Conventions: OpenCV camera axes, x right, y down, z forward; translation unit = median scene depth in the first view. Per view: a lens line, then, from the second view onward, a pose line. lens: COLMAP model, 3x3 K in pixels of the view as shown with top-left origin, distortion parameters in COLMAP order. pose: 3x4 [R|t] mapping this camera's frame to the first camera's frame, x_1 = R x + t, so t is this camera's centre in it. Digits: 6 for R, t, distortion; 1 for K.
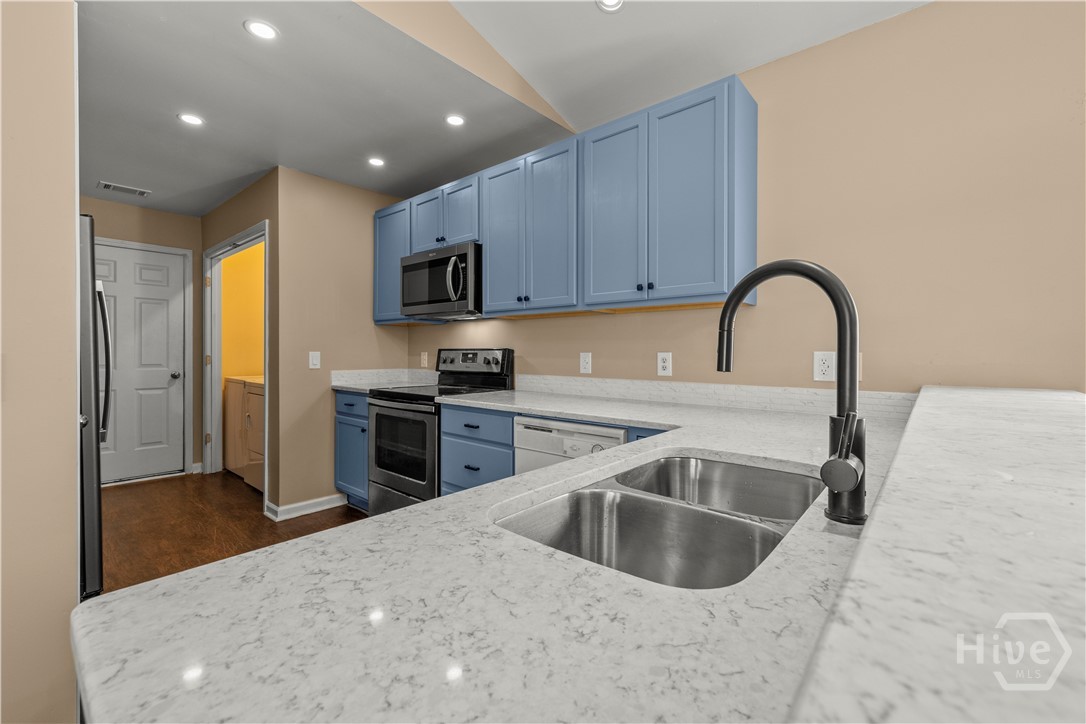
lens RADIAL K [[463.9, 0, 542.6], [0, 463.9, 353.4], [0, 0, 1]] dist [0.004503, -0.001273]
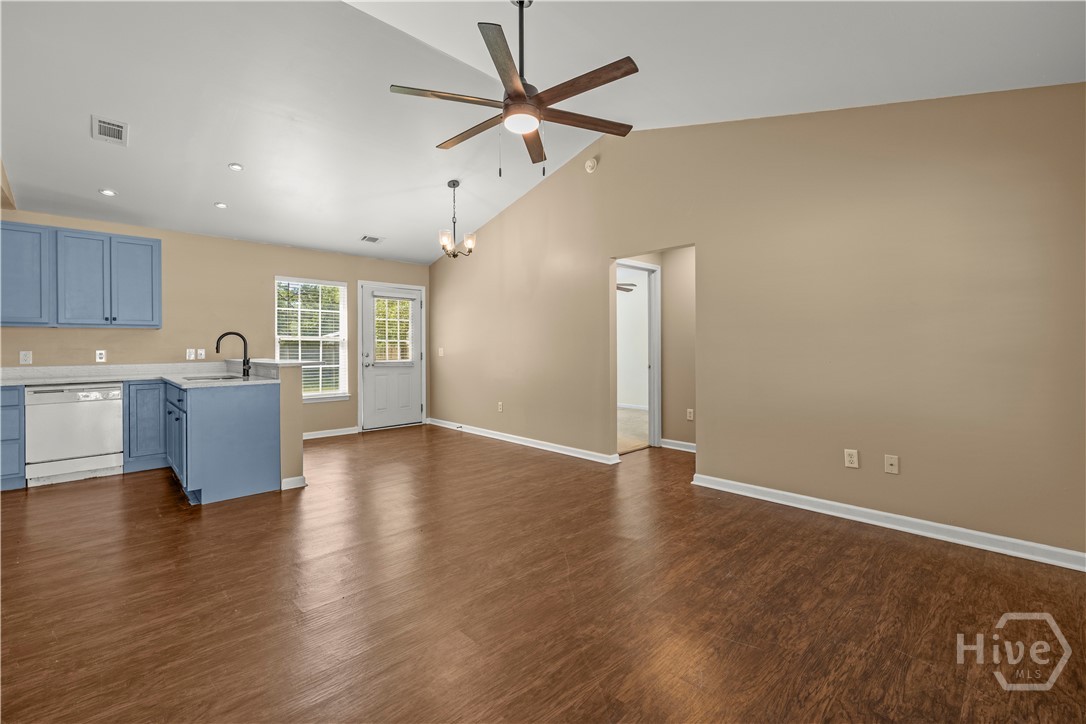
lens RADIAL K [[463.9, 0, 545.7], [0, 463.9, 346.1], [0, 0, 1]] dist [0.004503, -0.001273]
pose [[0.082672, -0.002267, 0.996574, -1.168445], [0.011998, 0.999927, 0.001279, 0.000831], [-0.996505, 0.011851, 0.082693, -0.777765]]
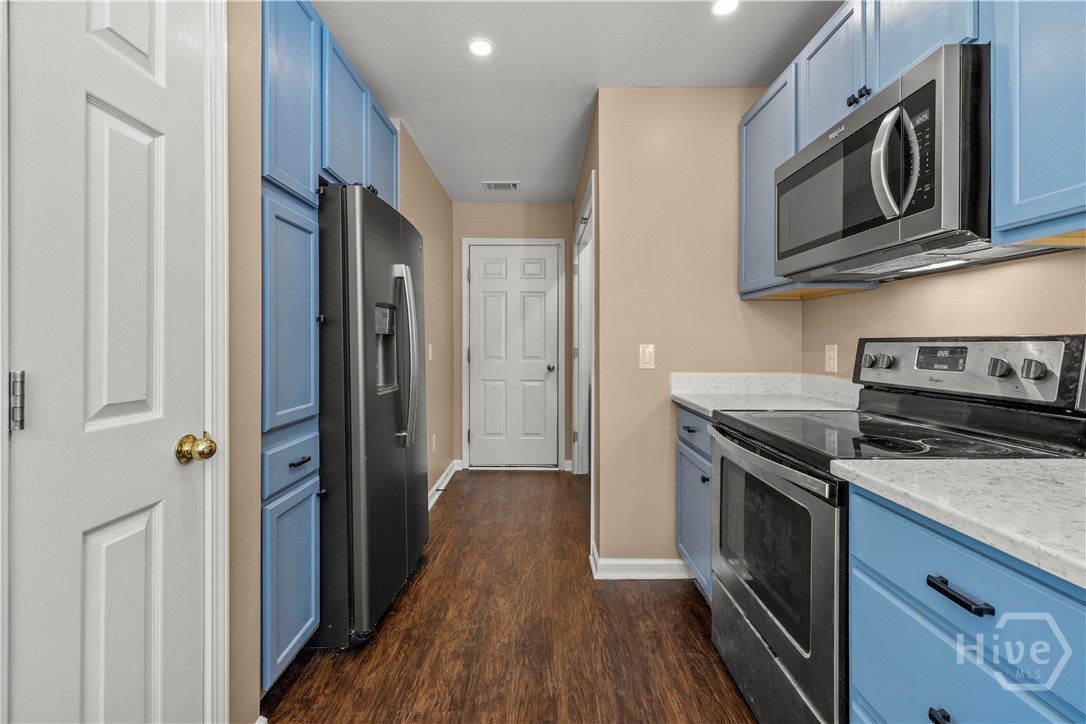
lens RADIAL K [[463.9, 0, 545.4], [0, 463.9, 342.9], [0, 0, 1]] dist [0.004503, -0.001273]
pose [[0.660609, -0.001634, -0.750728, -0.080613], [-0.001317, 0.999994, -0.003335, -0.003069], [0.750729, 0.003192, 0.660603, 0.466451]]
